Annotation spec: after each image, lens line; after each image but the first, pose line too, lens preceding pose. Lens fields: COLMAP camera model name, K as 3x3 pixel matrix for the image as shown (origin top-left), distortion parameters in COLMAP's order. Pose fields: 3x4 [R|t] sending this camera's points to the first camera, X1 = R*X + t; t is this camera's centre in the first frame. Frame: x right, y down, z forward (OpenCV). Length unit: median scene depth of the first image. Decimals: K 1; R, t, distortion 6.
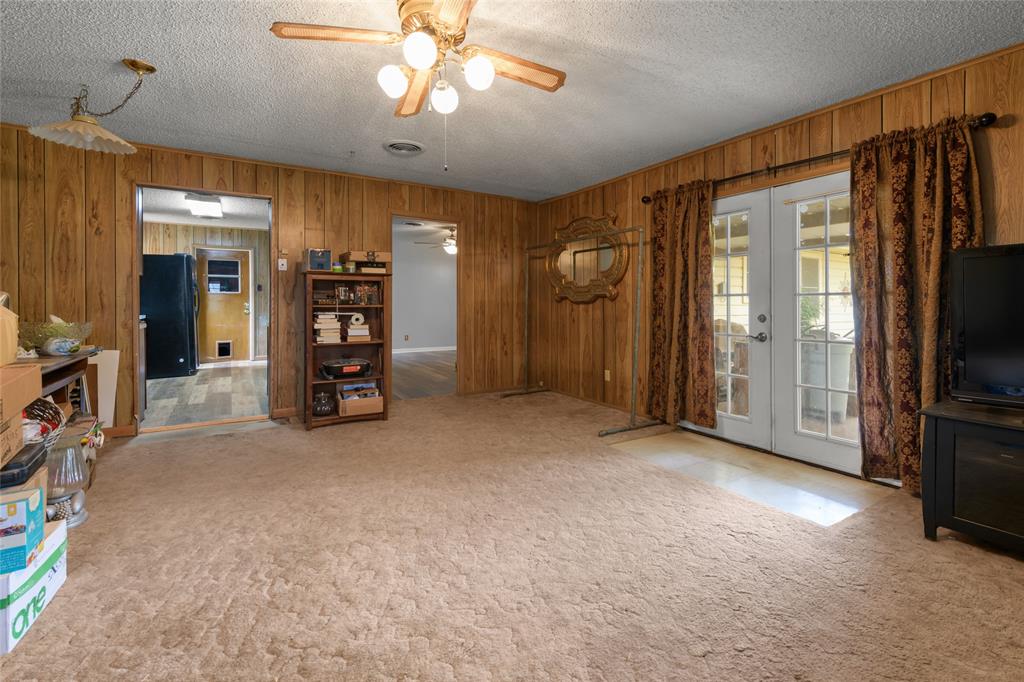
lens RADIAL K [[458.4, 0, 527.5], [0, 458.4, 311.1], [0, 0, 1]] dist [0.004358, -0.000133]
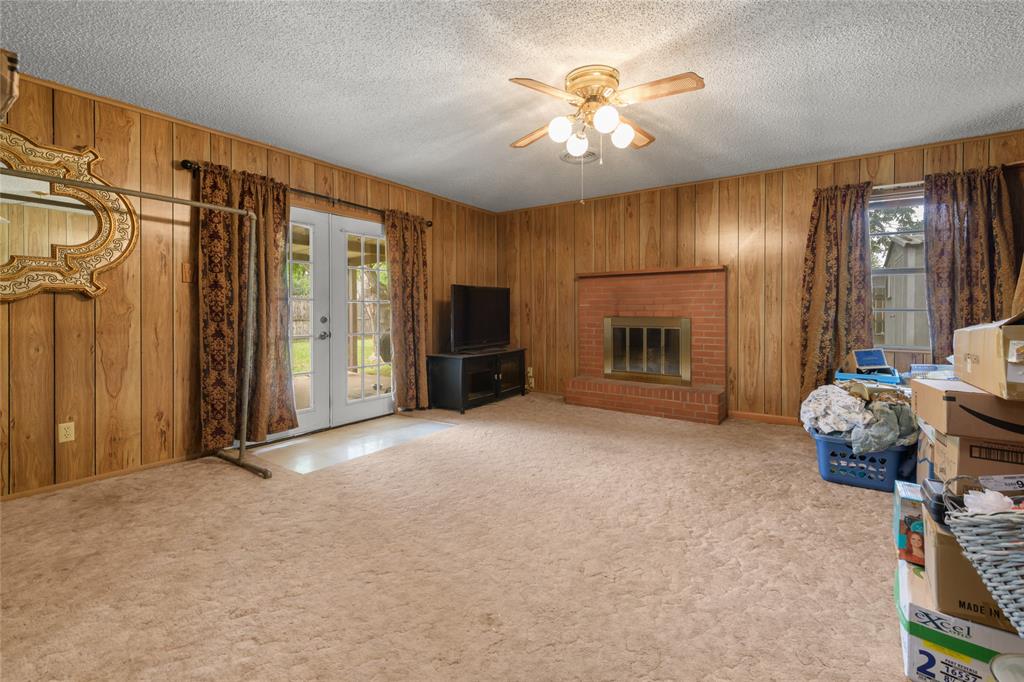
lens RADIAL K [[458.4, 0, 504.5], [0, 458.4, 311.1], [0, 0, 1]] dist [0.004358, -0.000133]
pose [[-0.362383, -0.003167, 0.932024, -0.835249], [0.011260, 0.999906, 0.007776, -0.011010], [-0.931961, 0.013313, -0.362313, 1.068654]]
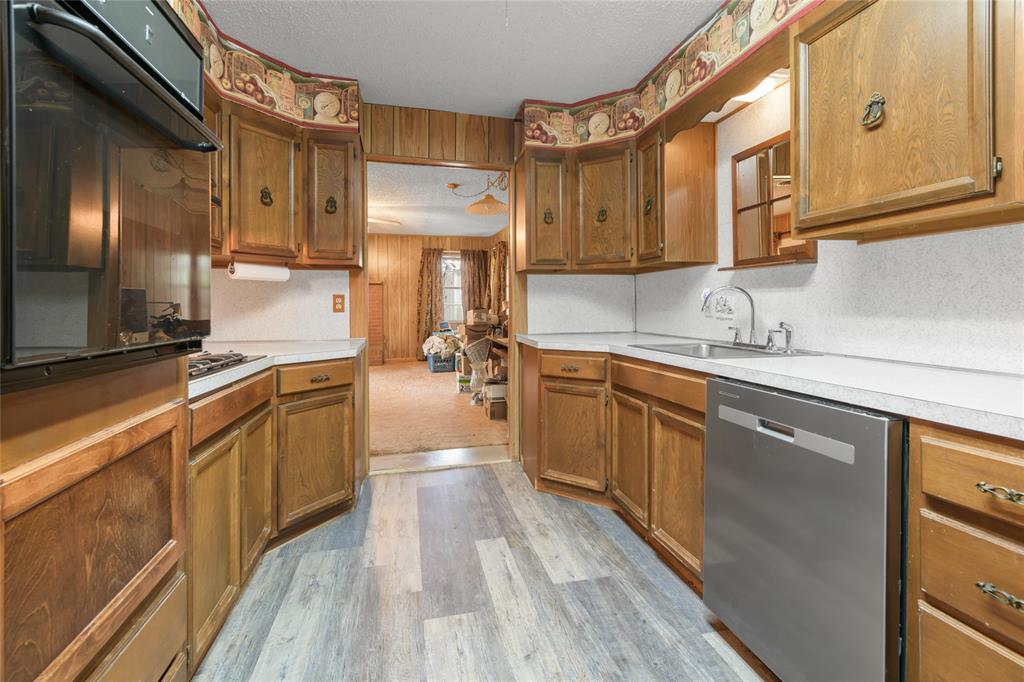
lens RADIAL K [[458.4, 0, 517.5], [0, 458.4, 300.8], [0, 0, 1]] dist [0.004358, -0.000133]
pose [[-0.943119, 0.008869, 0.332336, -1.445107], [0.013324, 0.999849, 0.011128, -0.045354], [-0.332187, 0.014923, -0.943095, 2.290804]]
